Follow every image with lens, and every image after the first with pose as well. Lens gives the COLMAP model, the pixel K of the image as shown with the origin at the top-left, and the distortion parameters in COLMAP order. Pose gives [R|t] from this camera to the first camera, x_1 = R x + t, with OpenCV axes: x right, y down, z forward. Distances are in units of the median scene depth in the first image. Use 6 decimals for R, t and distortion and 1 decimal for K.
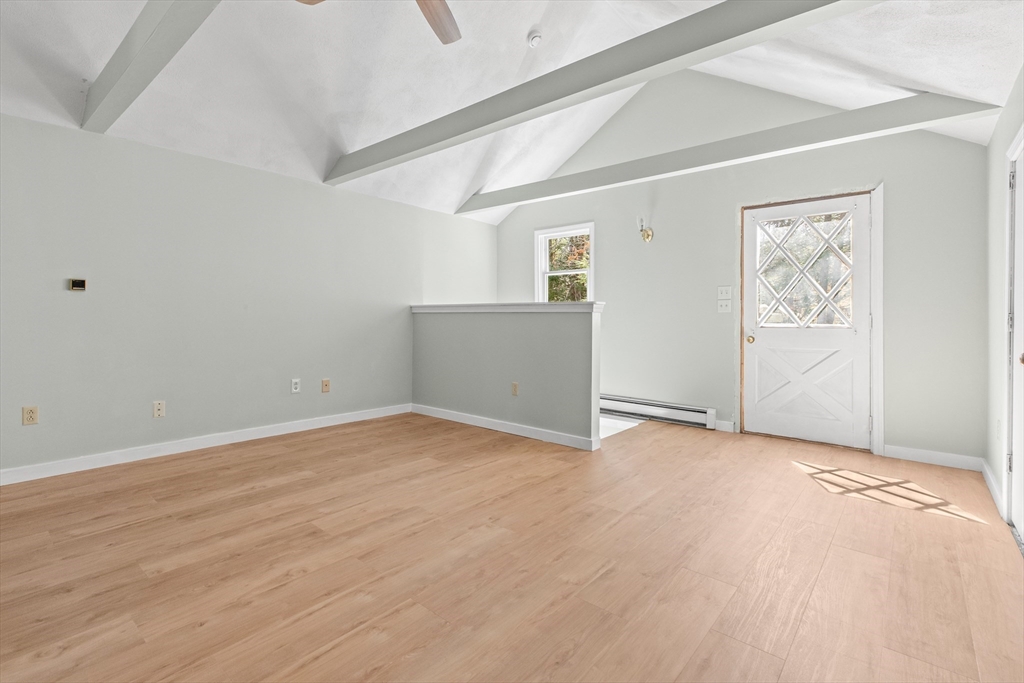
lens RADIAL K [[471.3, 0, 513.1], [0, 471.3, 328.8], [0, 0, 1]] dist [0.011425, -0.000041]
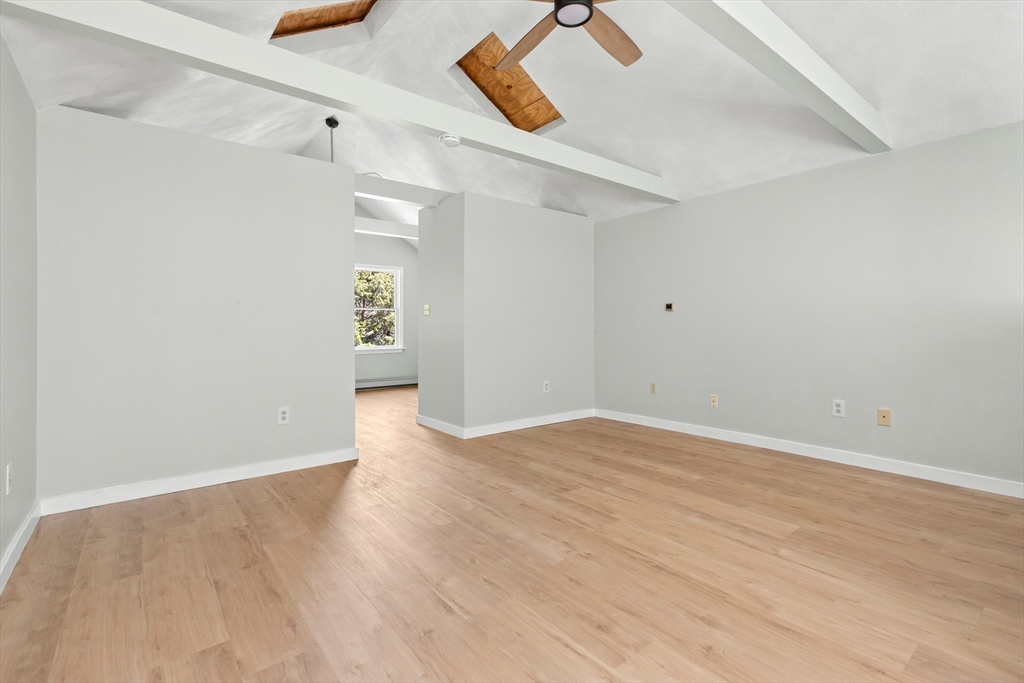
lens RADIAL K [[471.3, 0, 513.1], [0, 471.3, 328.8], [0, 0, 1]] dist [0.011425, -0.000041]
pose [[-0.190149, -0.004178, -0.981746, 0.838462], [-0.020307, 0.999794, -0.000322, -0.015618], [0.981545, 0.019875, -0.190195, 1.009185]]
